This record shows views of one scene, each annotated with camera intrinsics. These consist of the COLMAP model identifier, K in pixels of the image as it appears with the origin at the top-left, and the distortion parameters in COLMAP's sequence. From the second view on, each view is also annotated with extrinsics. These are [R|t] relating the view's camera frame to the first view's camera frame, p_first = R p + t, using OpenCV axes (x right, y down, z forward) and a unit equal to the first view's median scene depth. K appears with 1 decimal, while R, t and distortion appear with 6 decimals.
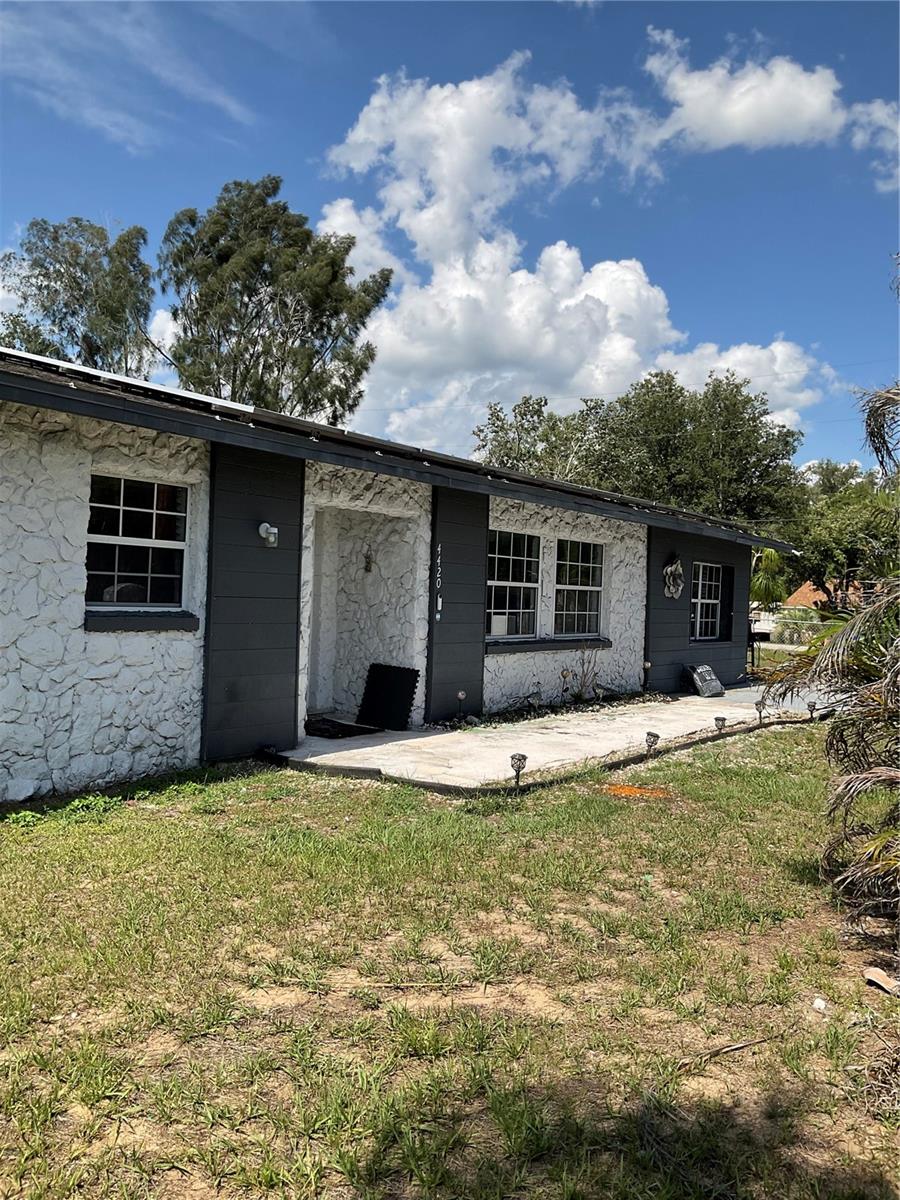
lens RADIAL K [[985.2, 0, 498.6], [0, 985.2, 601.0], [0, 0, 1]] dist [-0.004973, -0.046017]
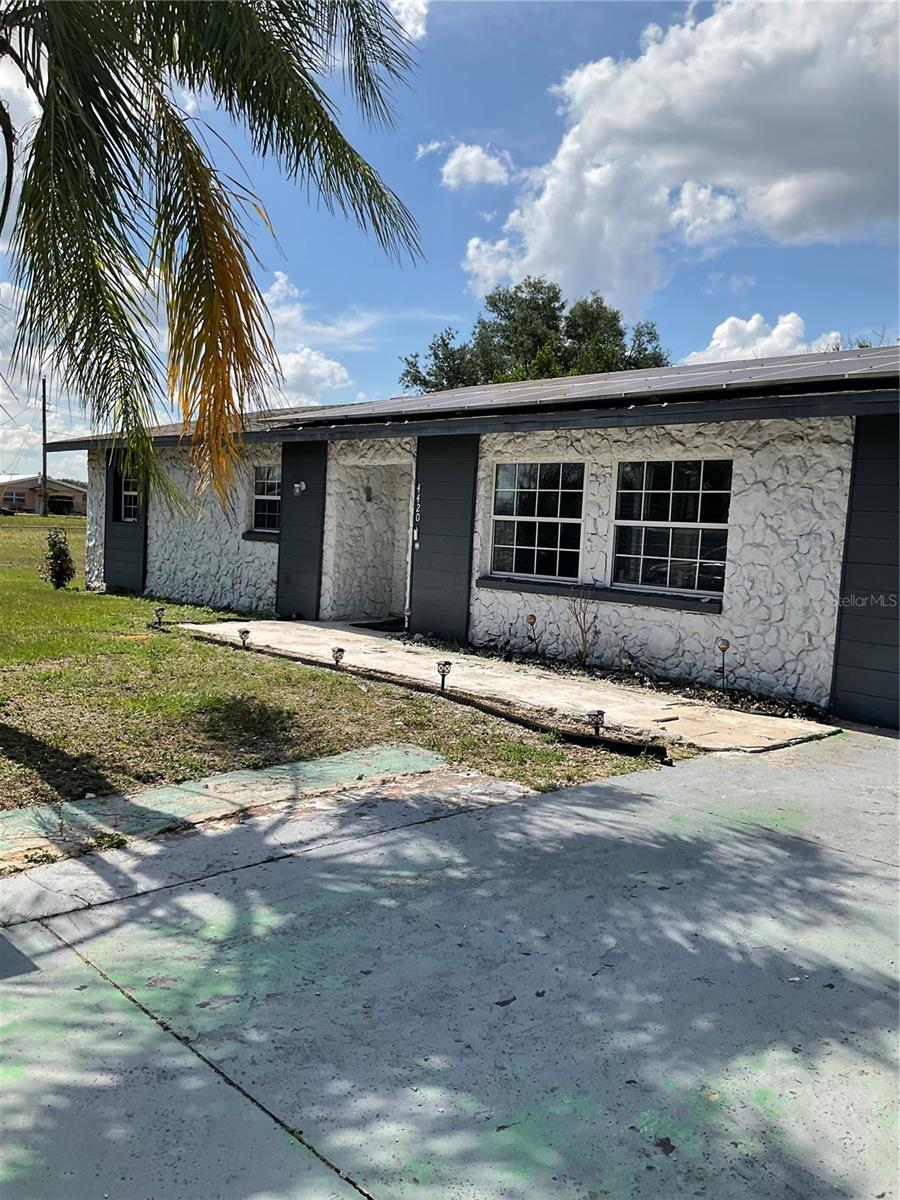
lens RADIAL K [[1000.2, 0, 450.0], [0, 1000.2, 600.0], [0, 0, 1]] dist [0.123740, -0.154489]
pose [[-0.240482, -0.004998, -0.970641, 0.896693], [-0.089671, 0.995825, 0.017089, 0.046881], [0.966503, 0.091148, -0.239926, 1.088983]]
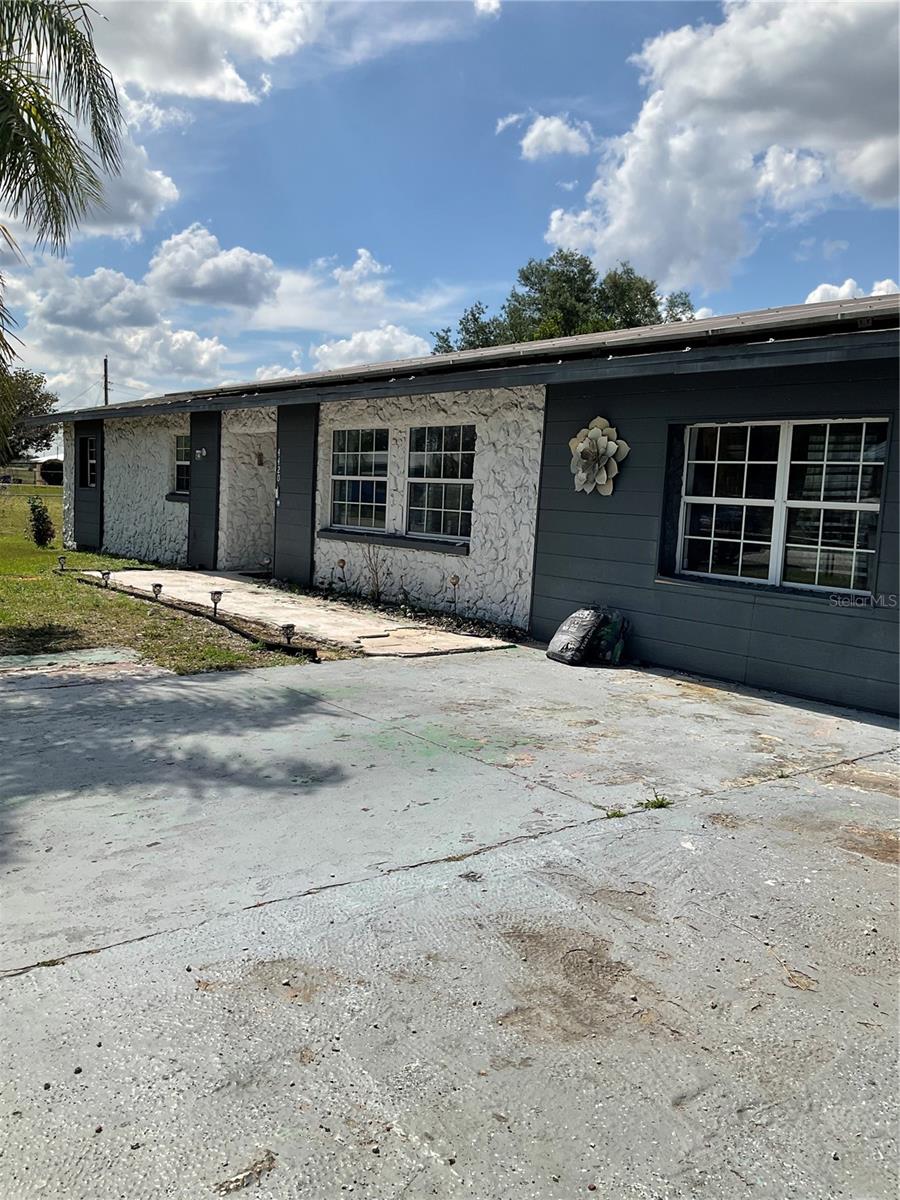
lens RADIAL K [[1004.2, 0, 450.0], [0, 1004.2, 600.0], [0, 0, 1]] dist [0.078990, -0.142398]
pose [[-0.329290, 0.017262, -0.944071, 0.960839], [-0.091029, 0.994595, 0.049936, 0.048183], [0.939831, 0.102381, -0.325939, 1.380941]]
